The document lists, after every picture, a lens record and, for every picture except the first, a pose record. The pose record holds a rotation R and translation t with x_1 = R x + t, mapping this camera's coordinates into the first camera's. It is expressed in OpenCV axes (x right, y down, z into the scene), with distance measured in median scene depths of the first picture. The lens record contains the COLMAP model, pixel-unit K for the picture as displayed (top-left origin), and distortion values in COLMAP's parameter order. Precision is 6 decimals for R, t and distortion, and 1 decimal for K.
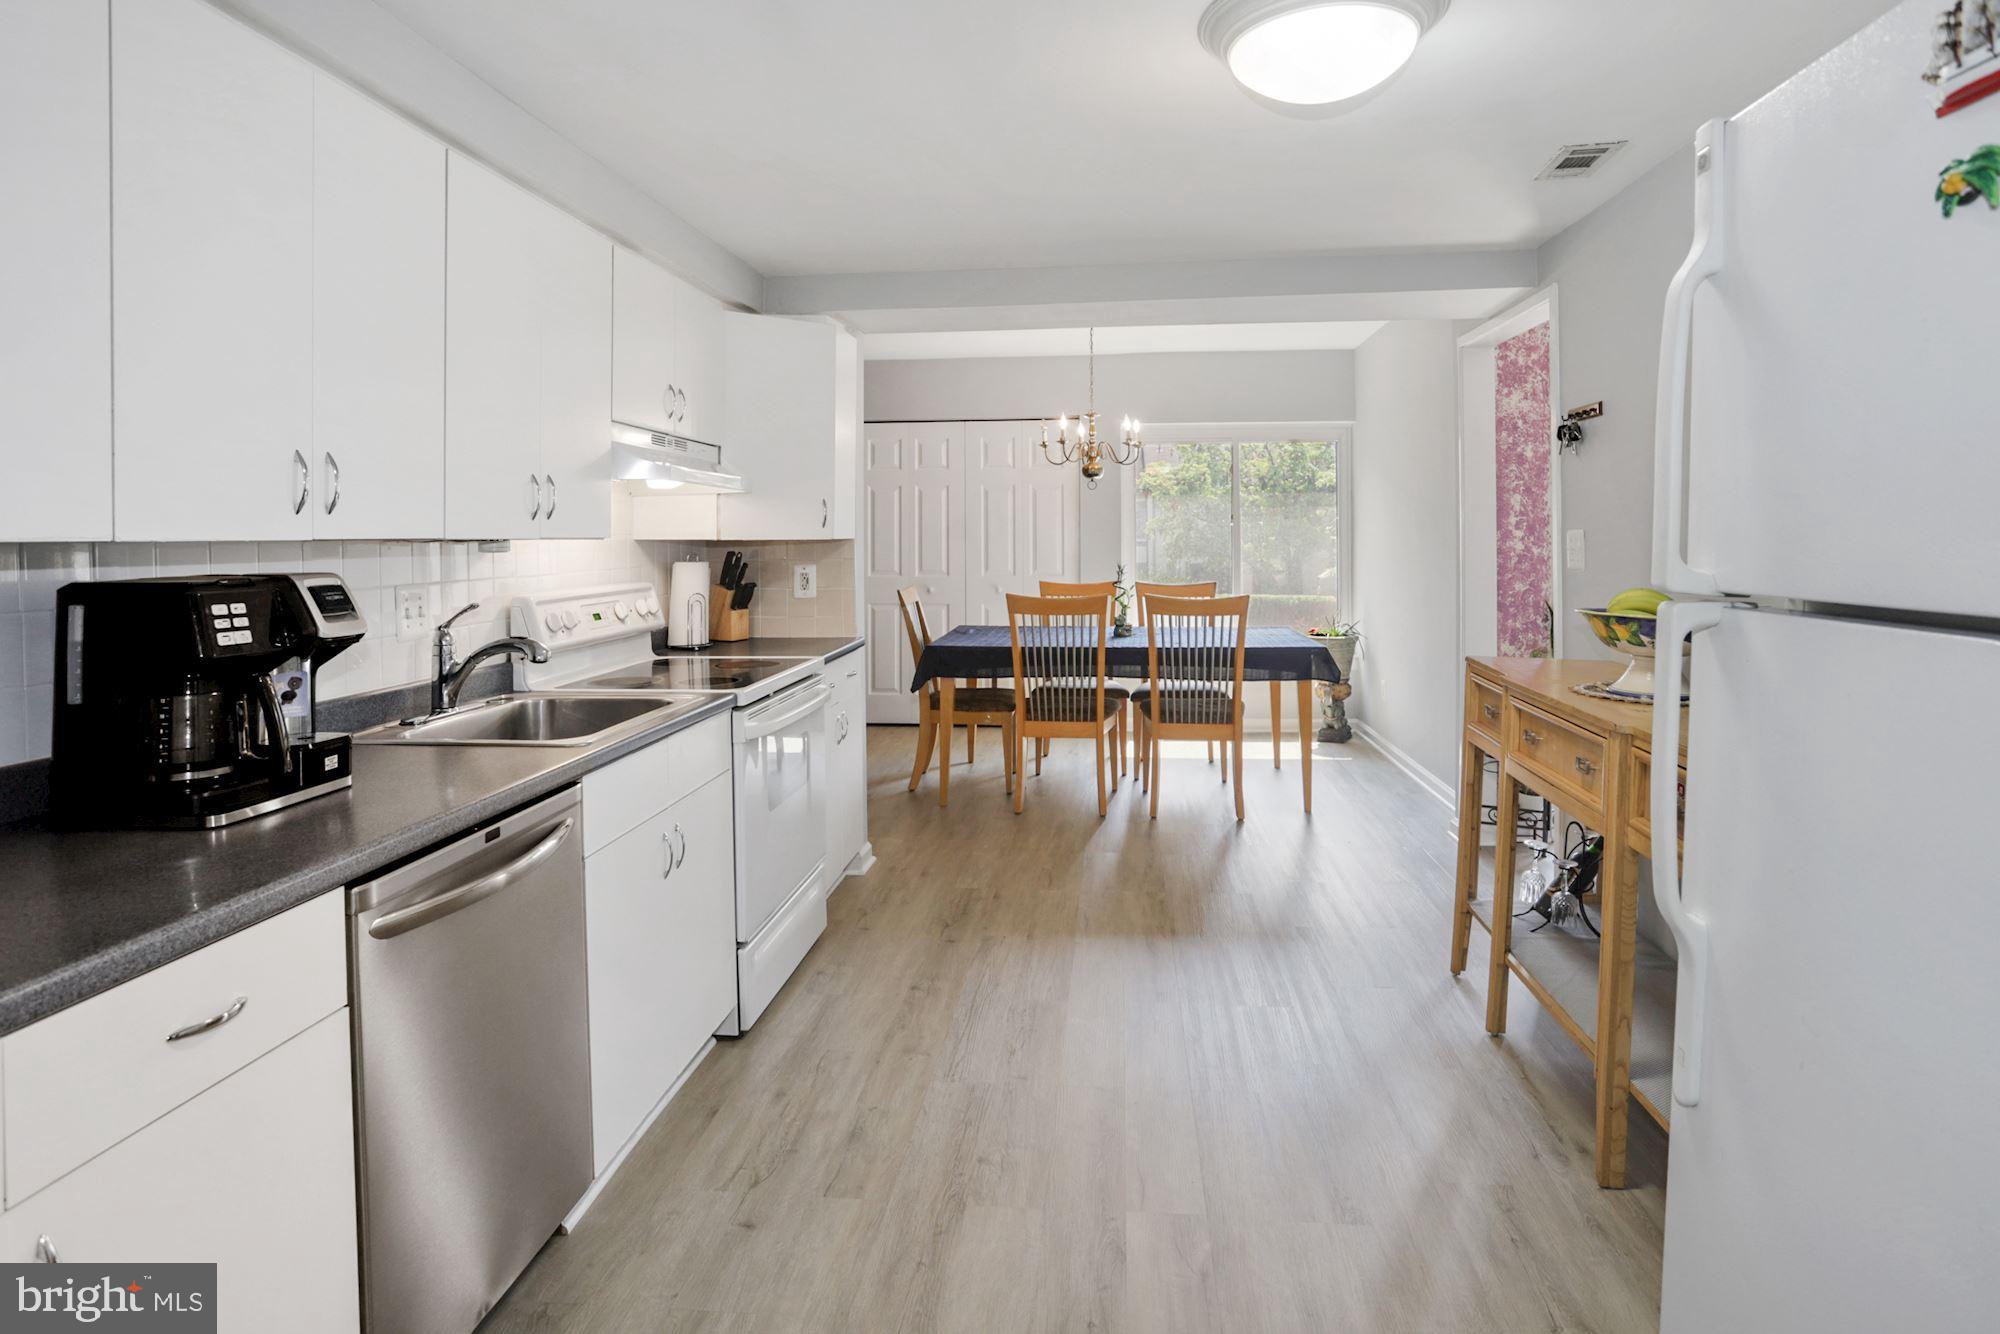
lens RADIAL K [[1076.3, 0, 1006.2], [0, 1076.3, 536.4], [0, 0, 1]] dist [-0.060162, 0.027562]
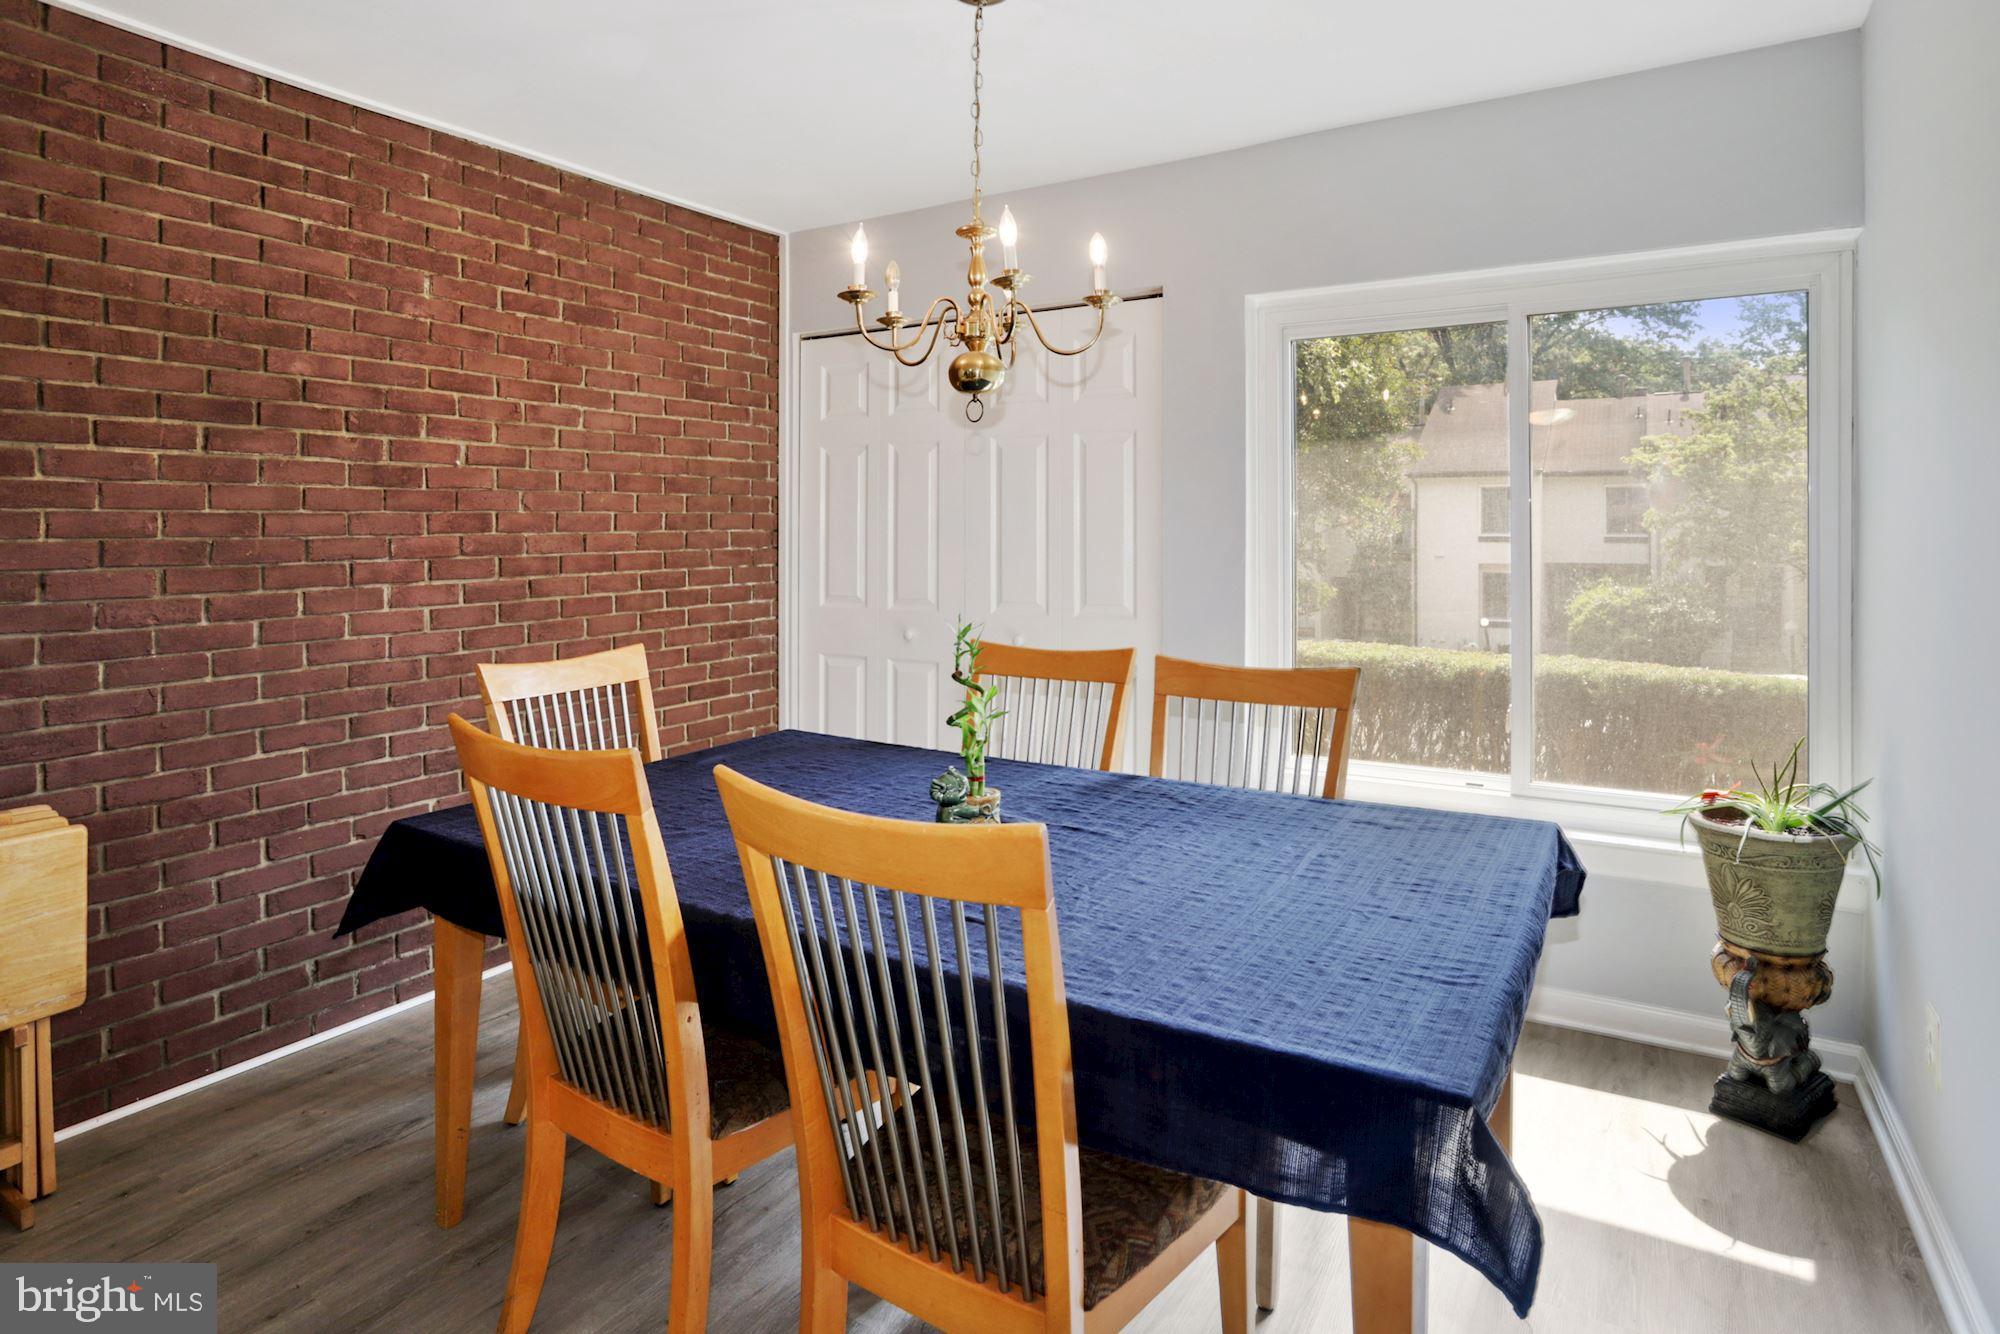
lens RADIAL K [[1076.3, 0, 1006.2], [0, 1076.3, 536.4], [0, 0, 1]] dist [-0.060162, 0.027562]
pose [[0.902384, 0.009096, -0.430836, 0.215250], [-0.005273, 0.999935, 0.010067, -0.006011], [0.430900, -0.006812, 0.902374, 0.550007]]
